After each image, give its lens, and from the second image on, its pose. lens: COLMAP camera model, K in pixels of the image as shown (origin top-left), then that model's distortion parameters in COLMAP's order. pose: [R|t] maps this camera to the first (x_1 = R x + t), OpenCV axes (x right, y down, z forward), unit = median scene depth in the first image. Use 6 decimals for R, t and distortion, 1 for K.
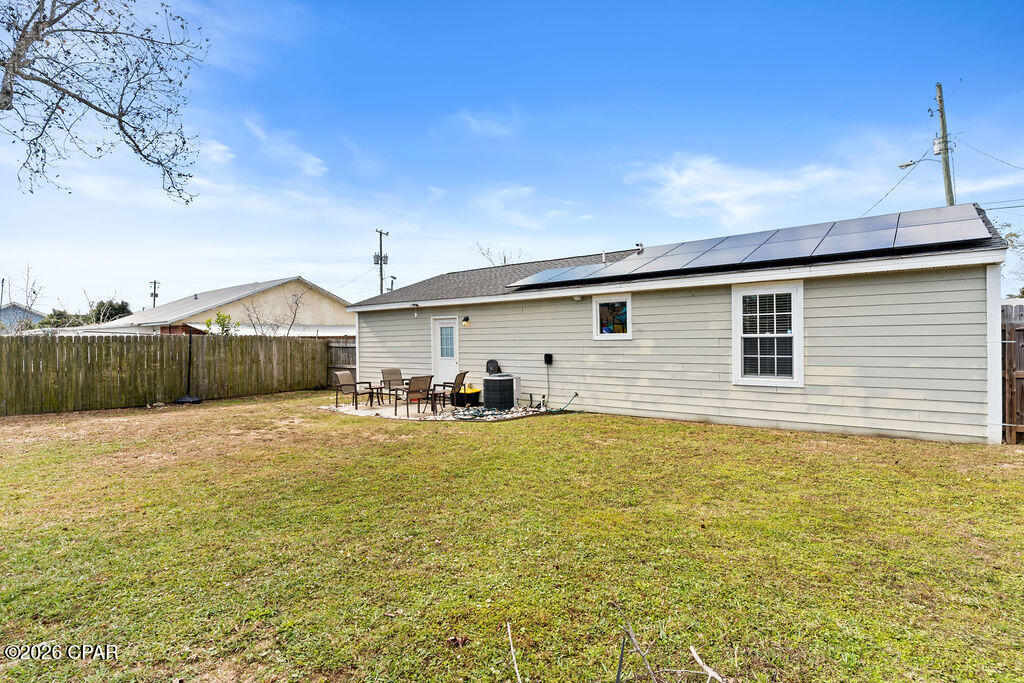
lens RADIAL K [[510.4, 0, 507.0], [0, 510.4, 336.5], [0, 0, 1]] dist [0.000935, -0.000037]
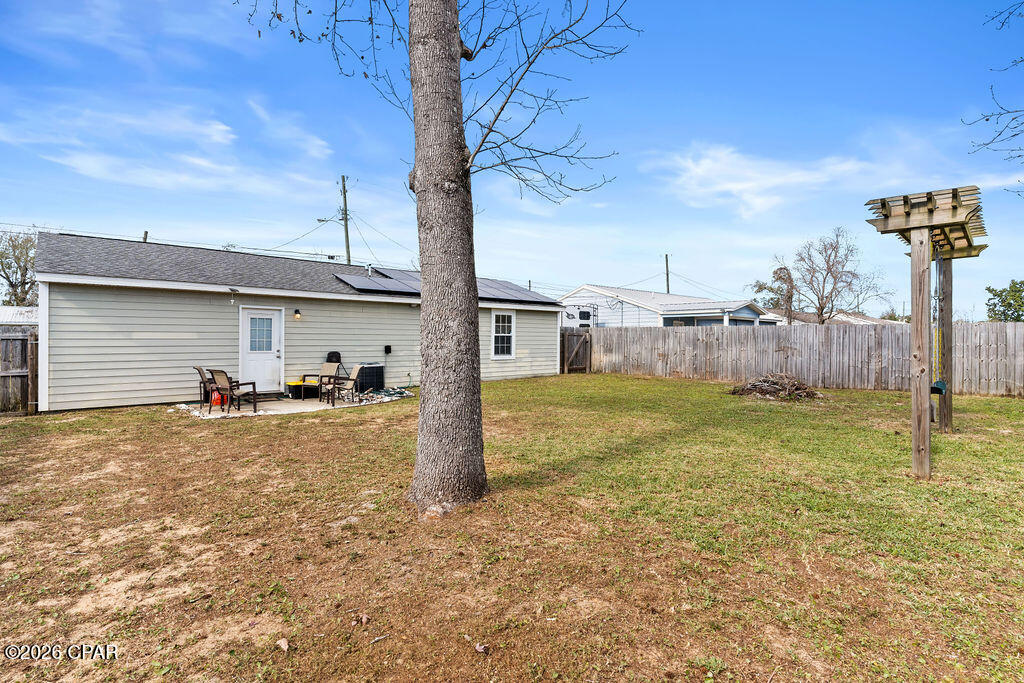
lens RADIAL K [[502.3, 0, 506.7], [0, 502.3, 340.6], [0, 0, 1]] dist [0.000615, -0.000374]
pose [[0.161901, 0.010655, 0.986750, -1.200678], [-0.012732, 0.999881, -0.008707, 0.031003], [-0.986725, -0.011154, 0.162017, 0.534428]]
